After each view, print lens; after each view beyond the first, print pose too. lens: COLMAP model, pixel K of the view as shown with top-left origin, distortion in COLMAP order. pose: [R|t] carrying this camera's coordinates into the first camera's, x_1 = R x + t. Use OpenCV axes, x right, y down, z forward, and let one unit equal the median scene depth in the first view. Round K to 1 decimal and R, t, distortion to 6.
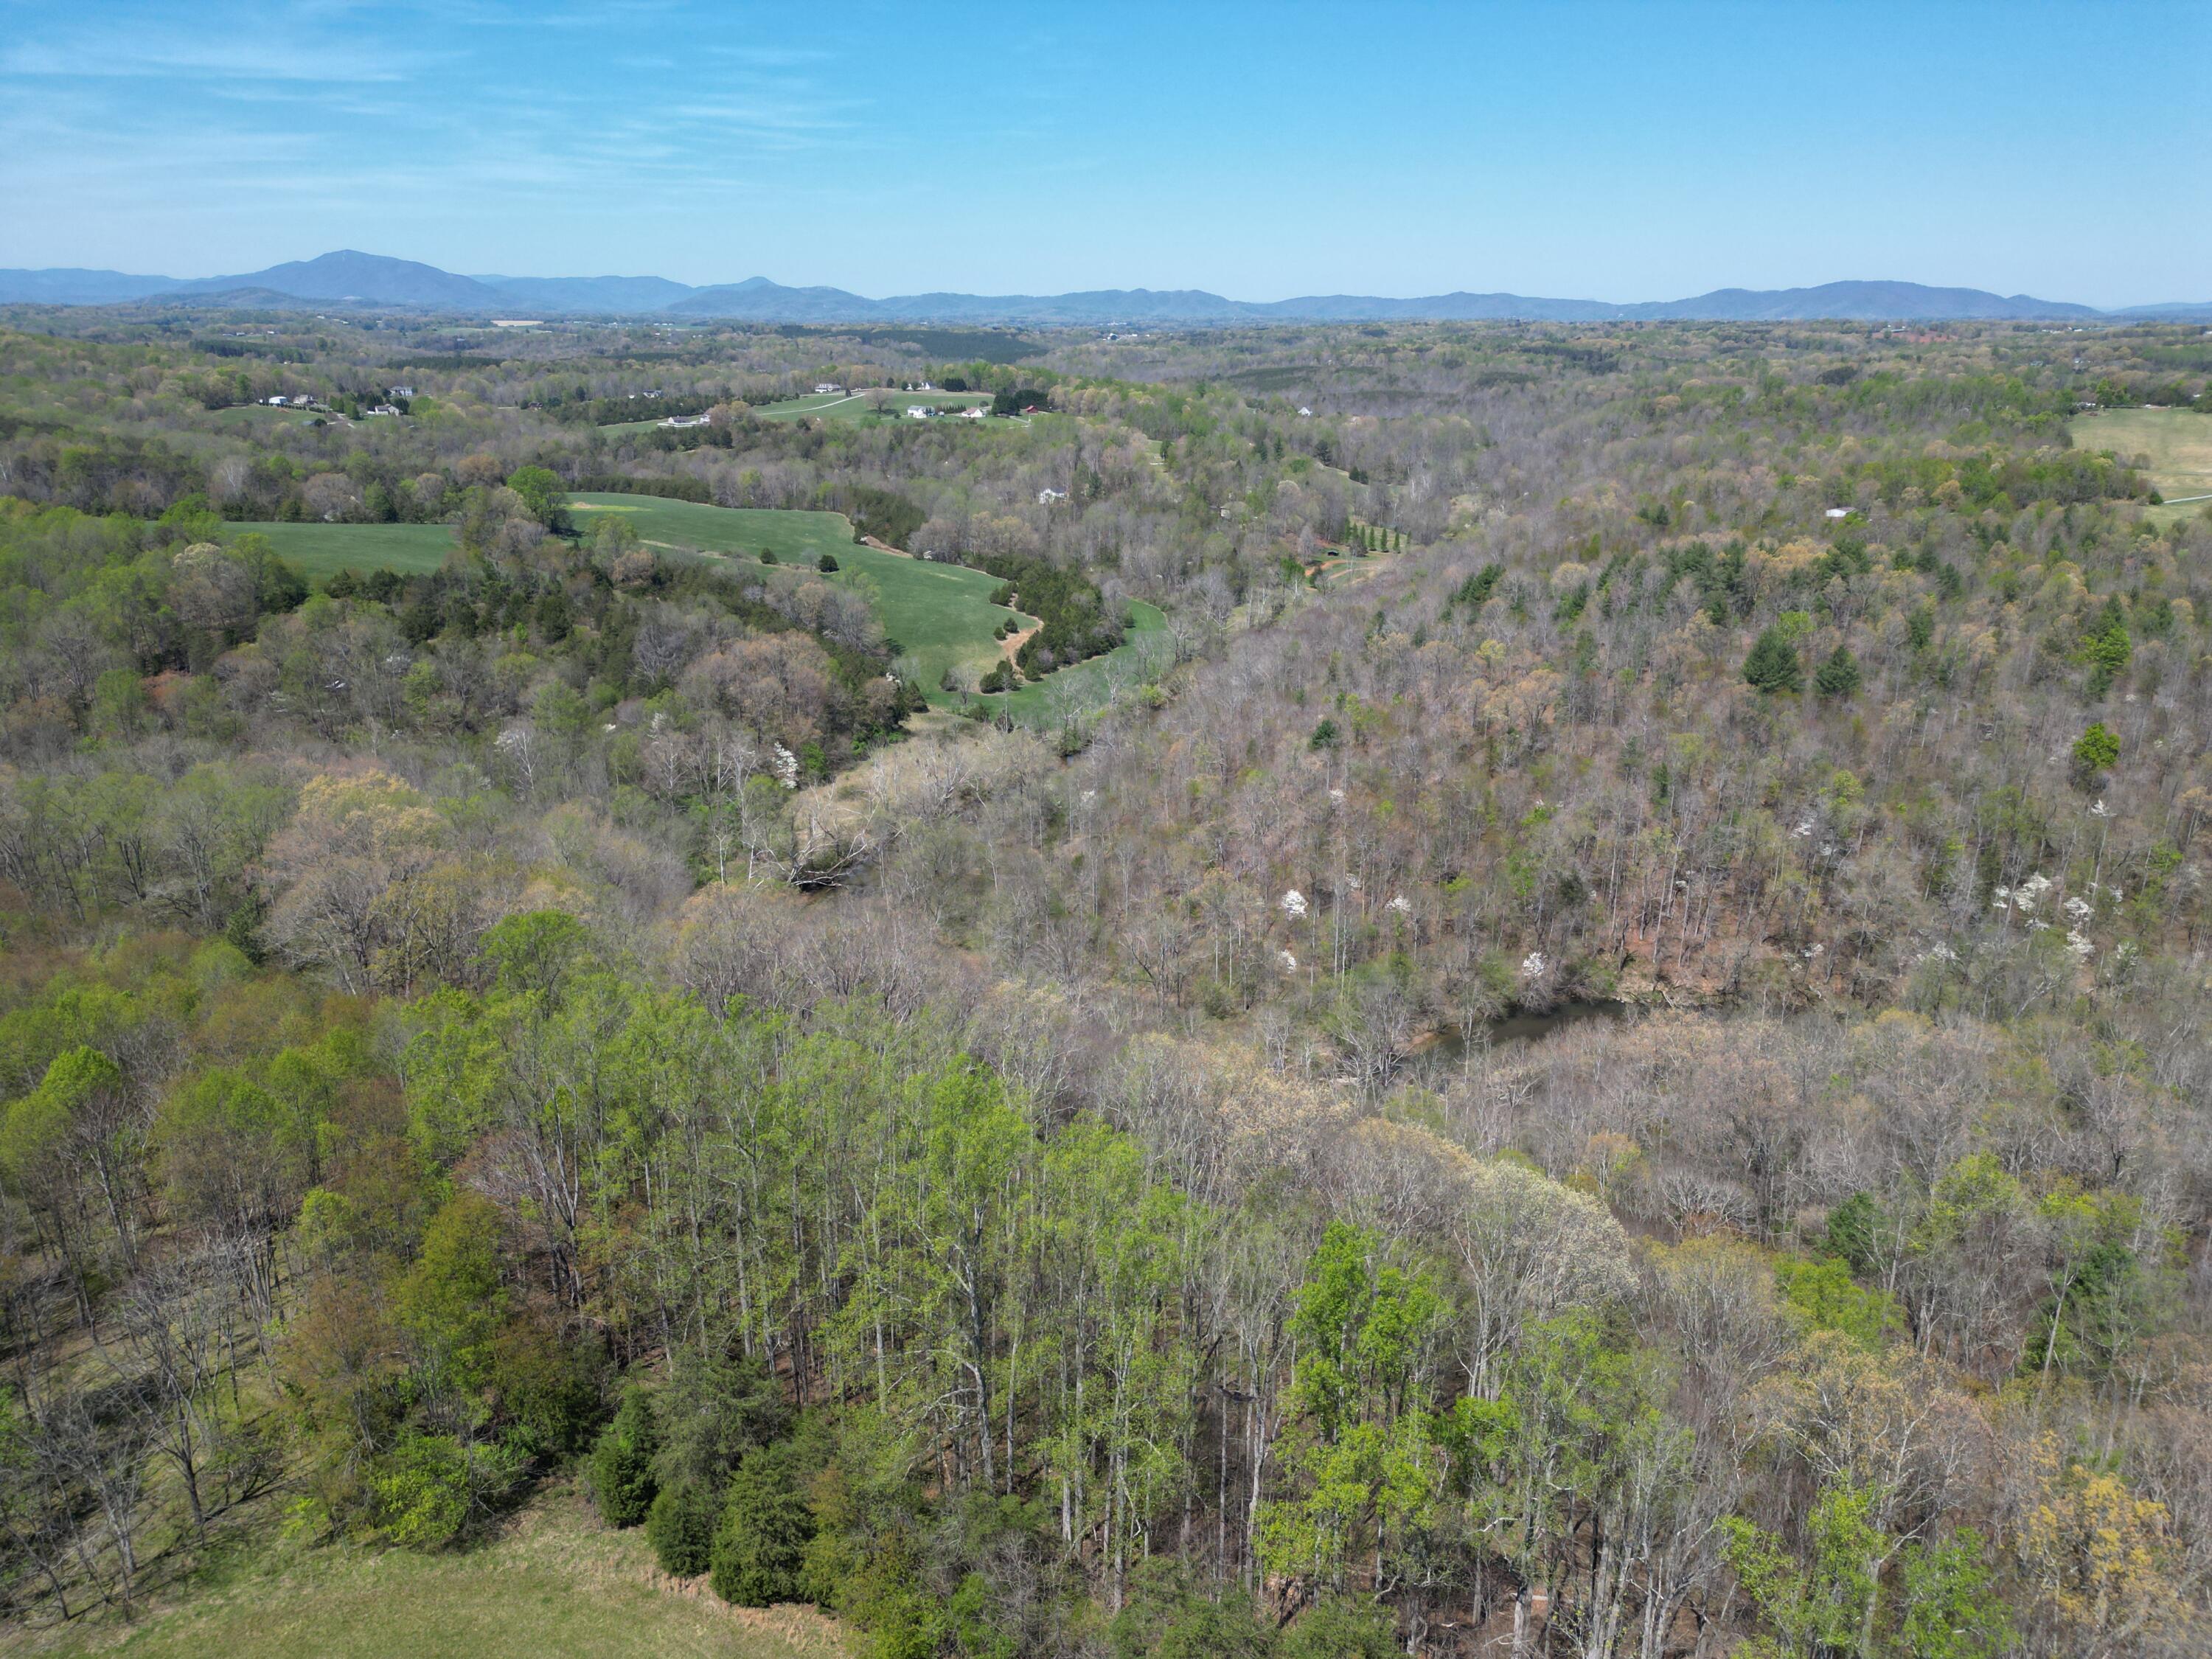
lens RADIAL K [[1546.2, 0, 1091.4], [0, 1546.2, 849.7], [0, 0, 1]] dist [0.064963, -0.052857]
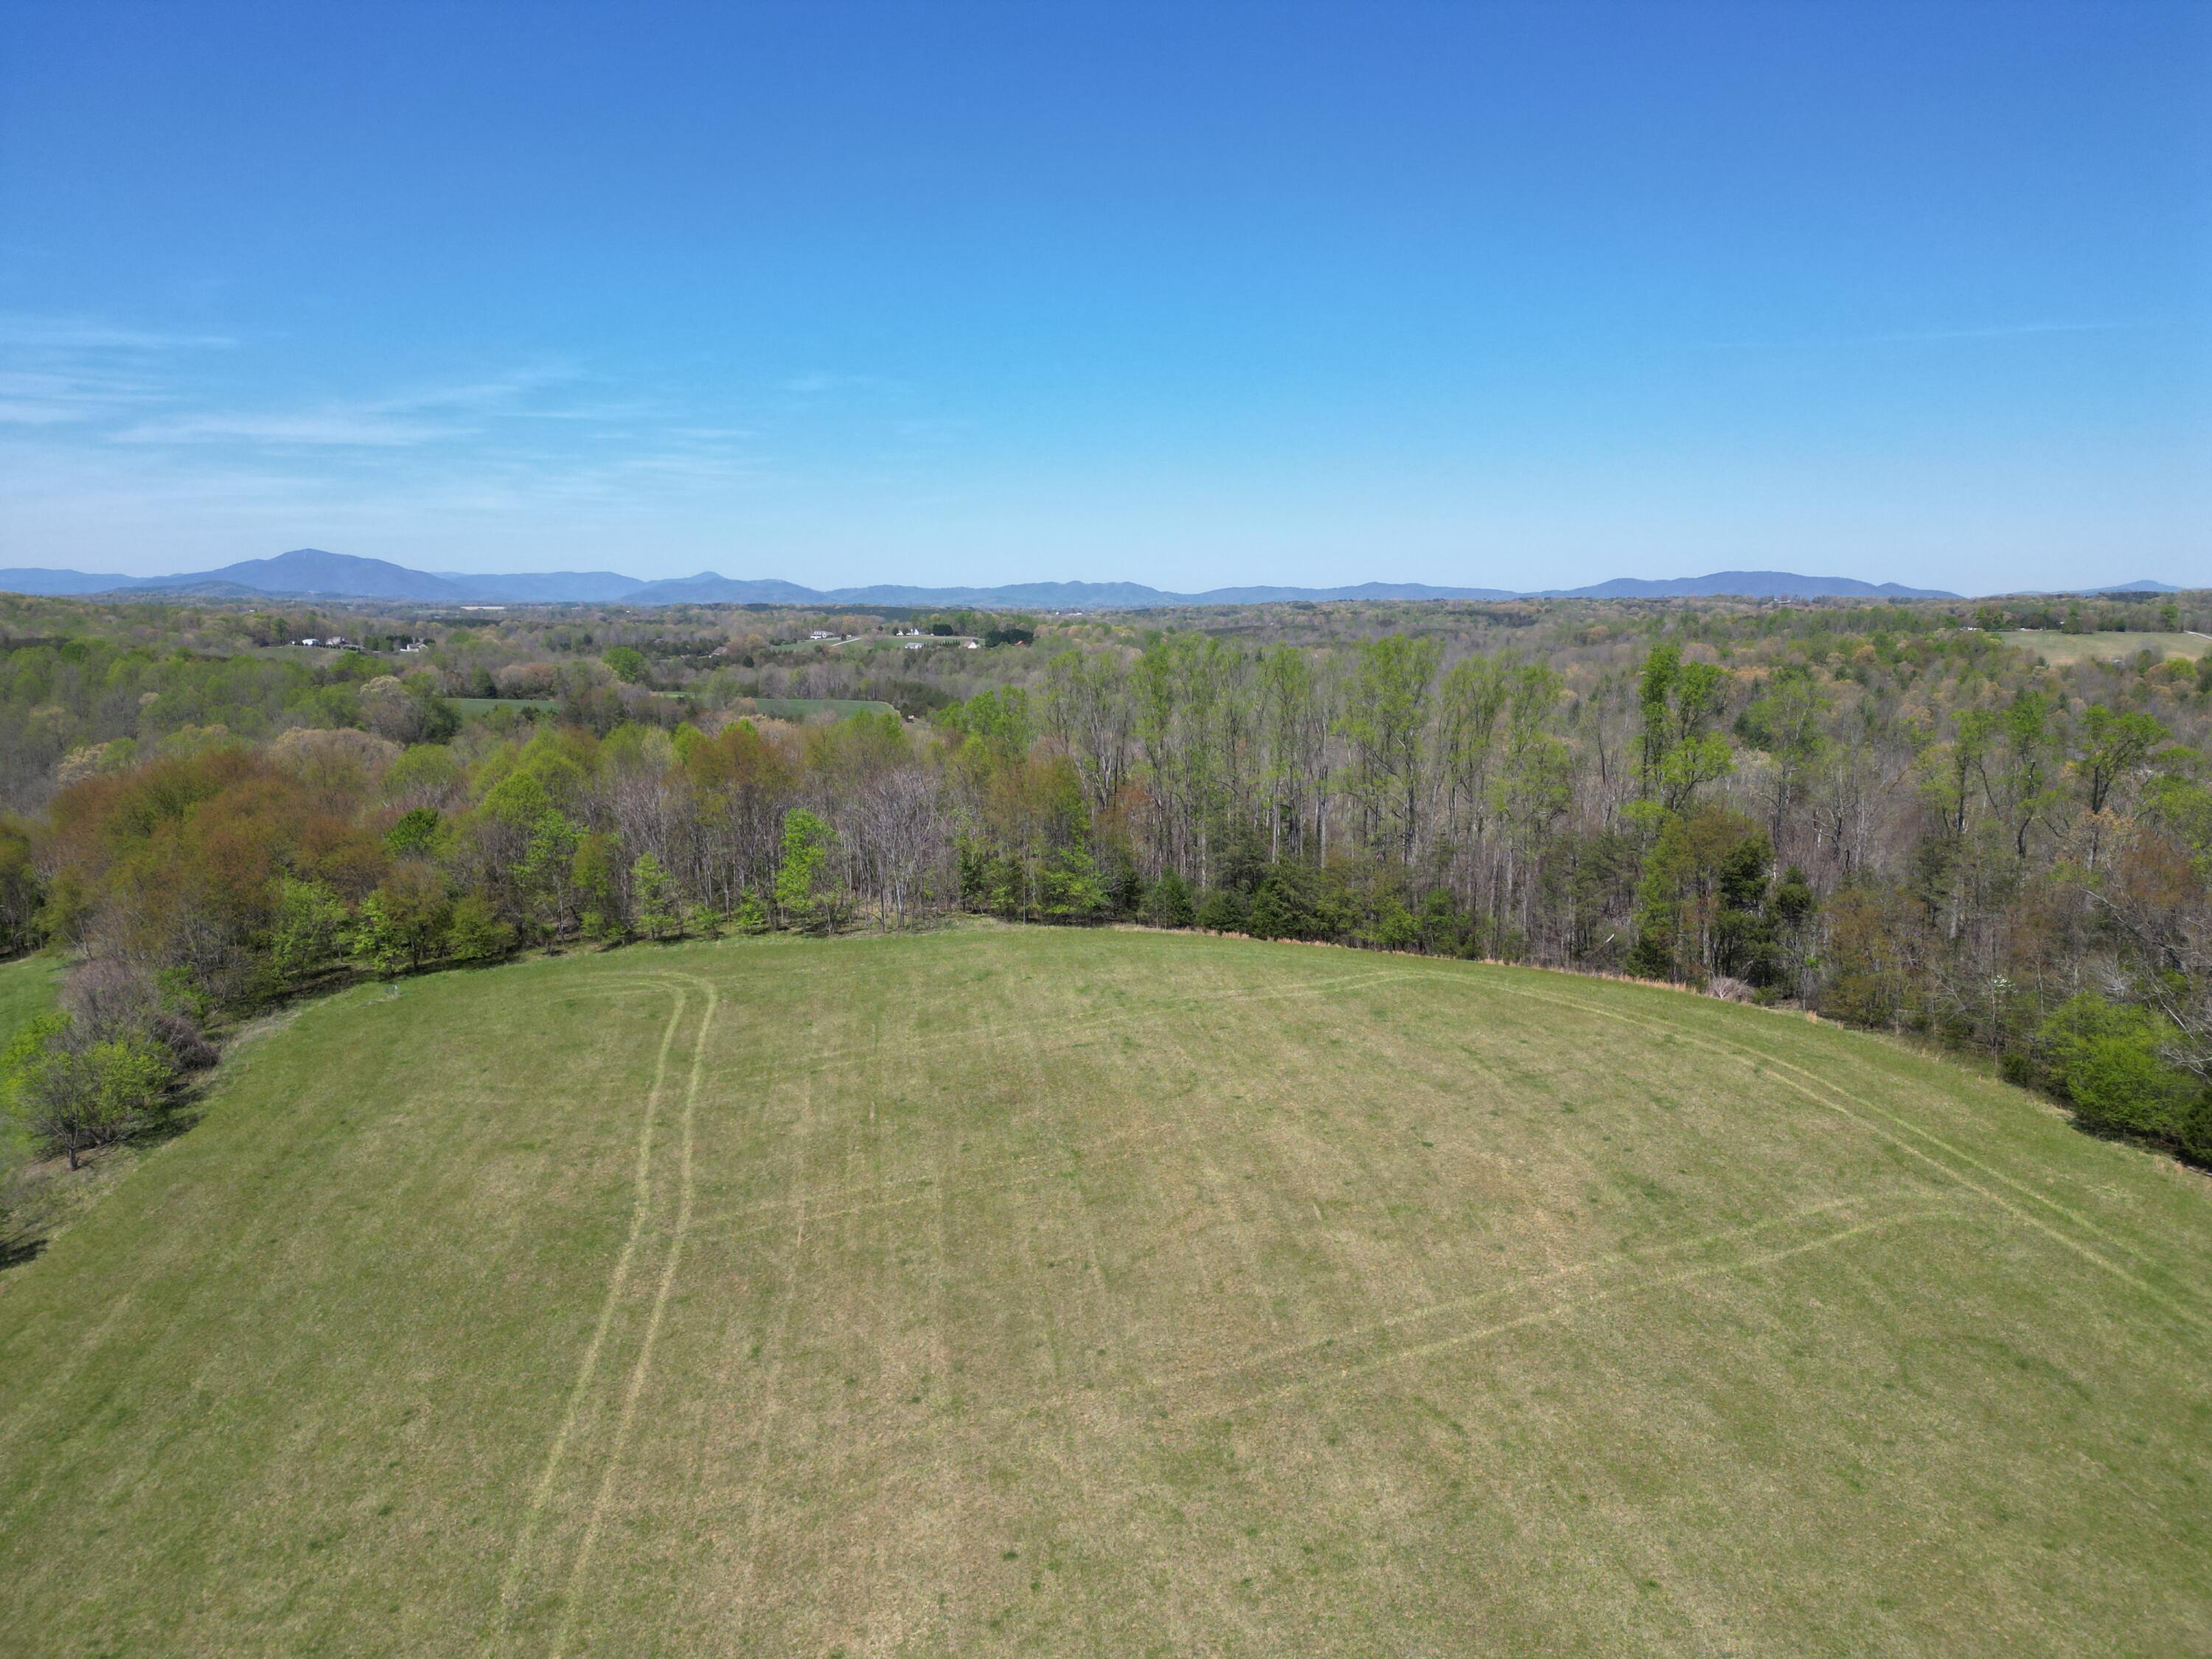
lens RADIAL K [[1546.2, 0, 1097.0], [0, 1546.2, 824.6], [0, 0, 1]] dist [0.064963, -0.052857]
pose [[0.998976, -0.010721, 0.043958, -0.077766], [0.018847, 0.981828, -0.188837, 0.107033], [-0.041134, 0.189472, 0.981024, -0.094500]]
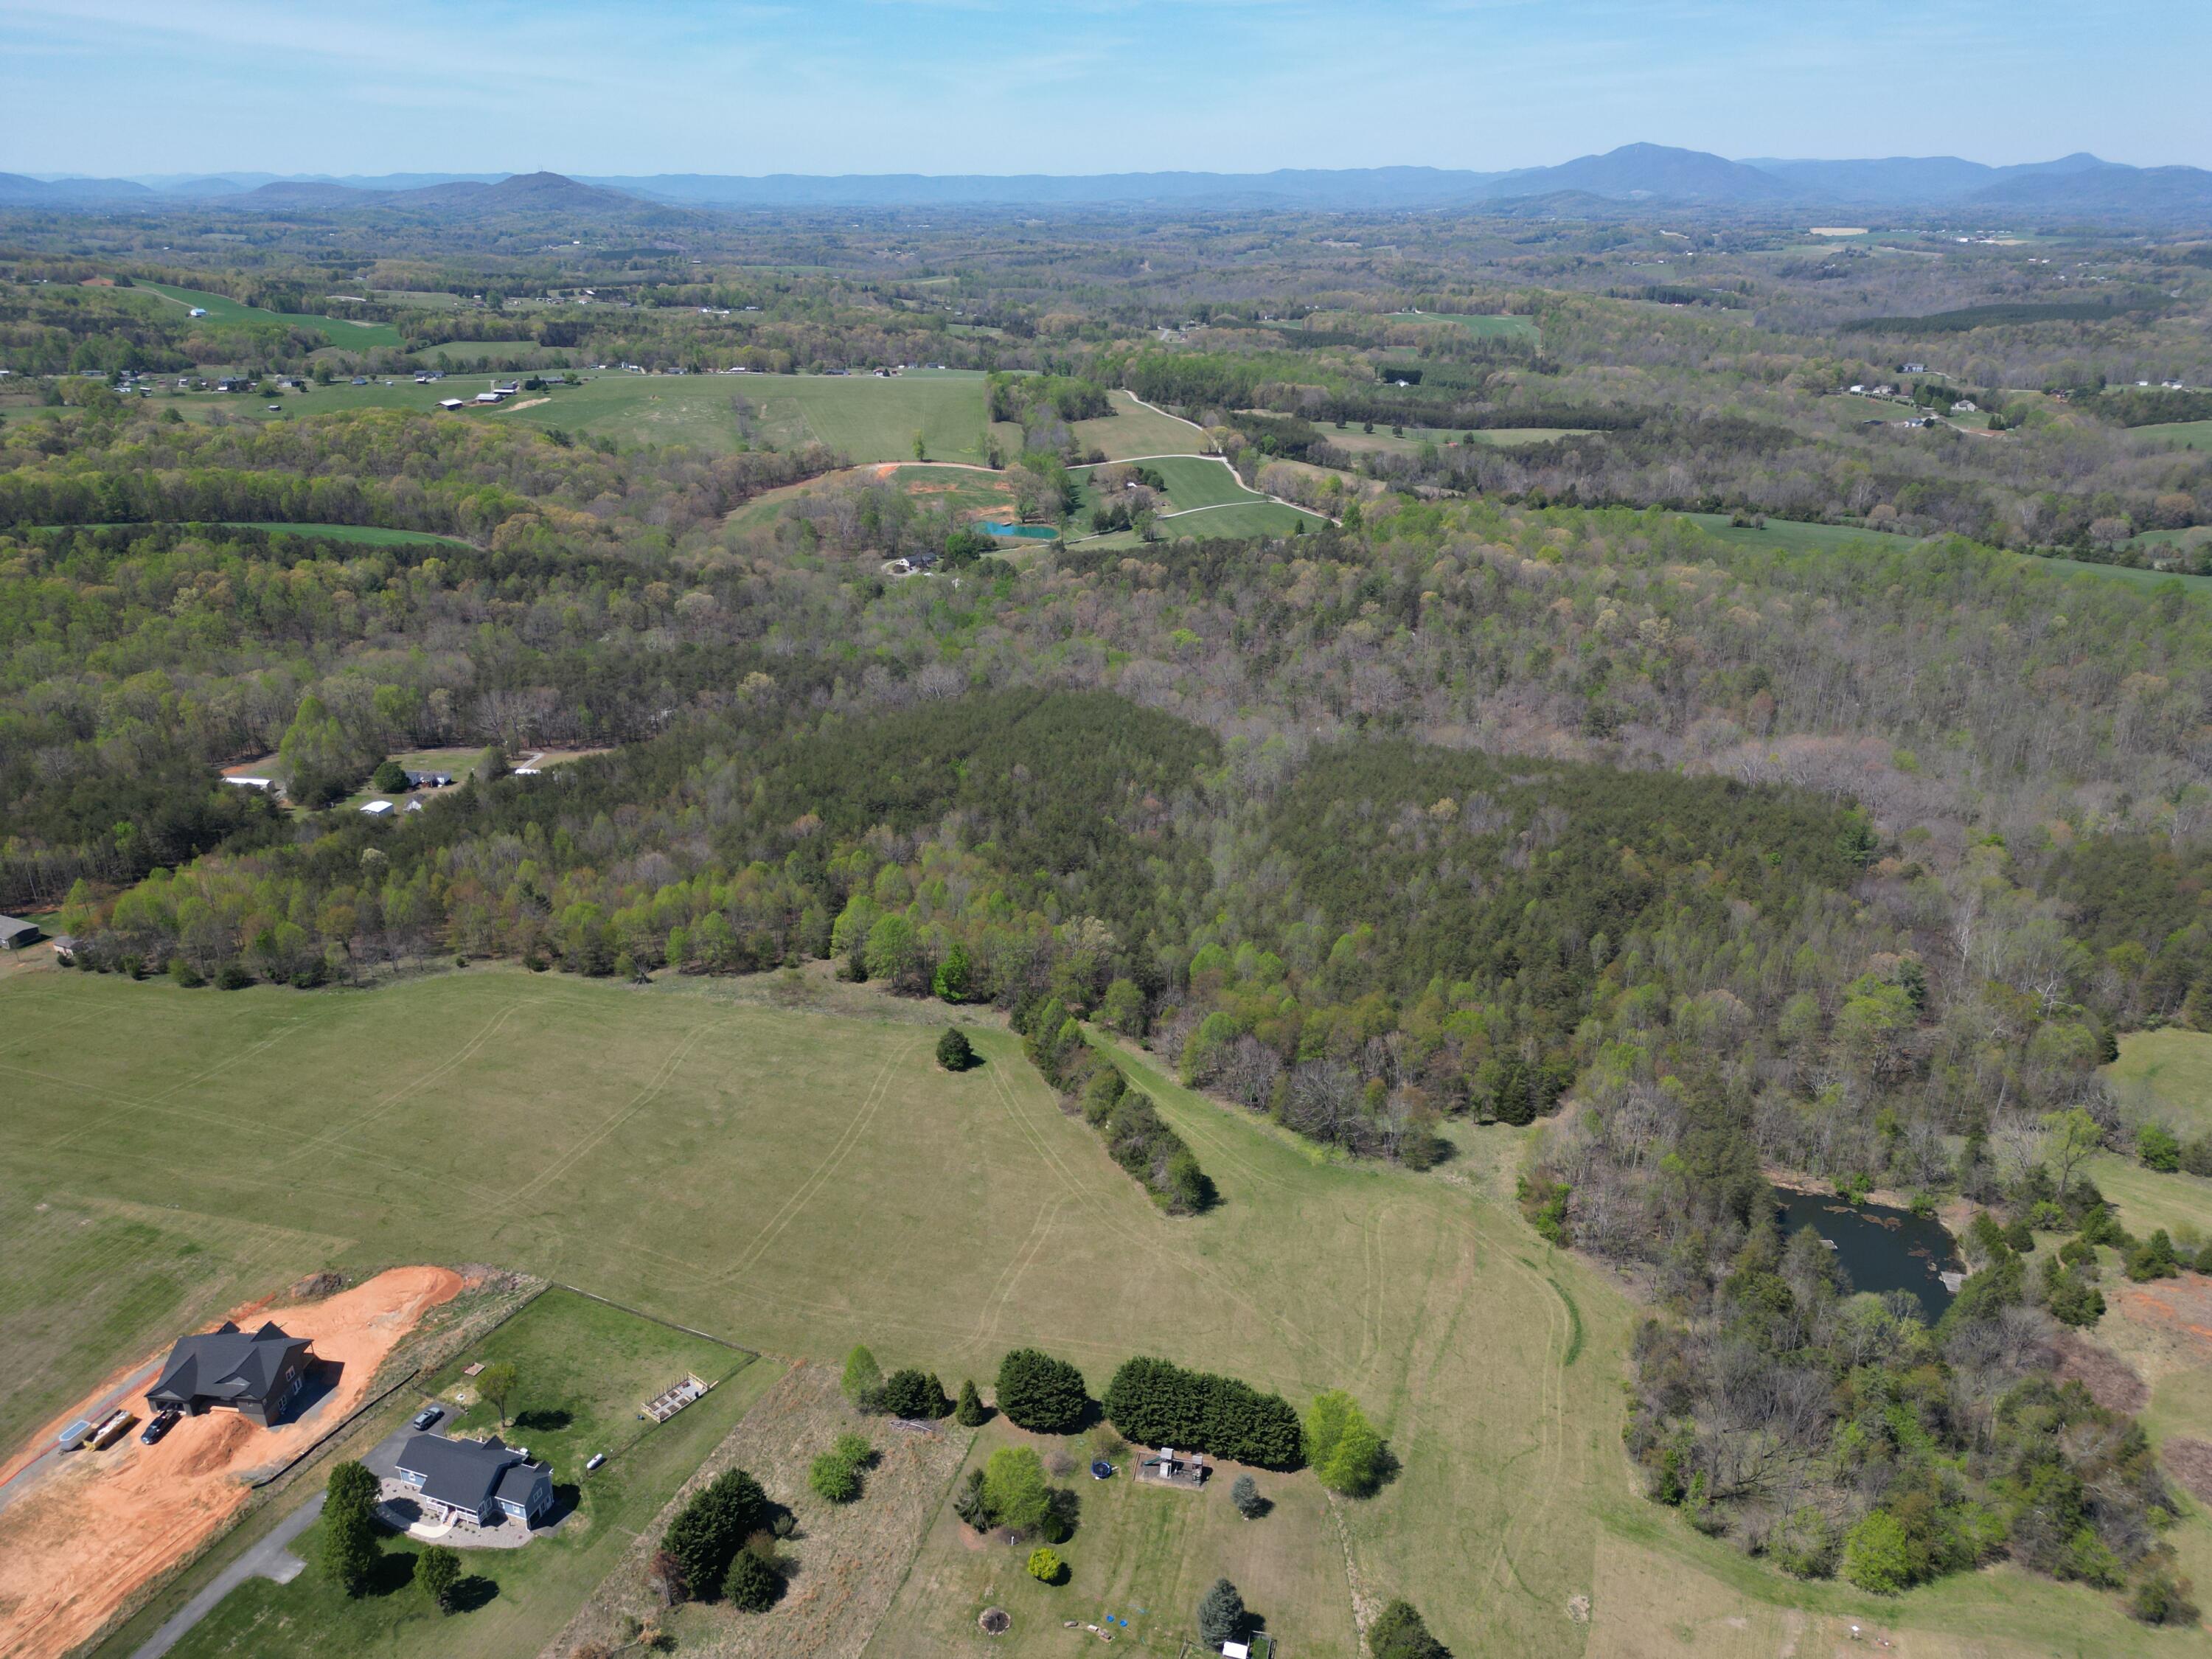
lens RADIAL K [[1546.2, 0, 1115.5], [0, 1546.2, 826.8], [0, 0, 1]] dist [0.064963, -0.052857]
pose [[0.761027, 0.243039, -0.601473, -0.332617], [-0.211495, 0.969464, 0.124136, 0.032170], [0.613276, 0.032738, 0.789190, -0.700972]]
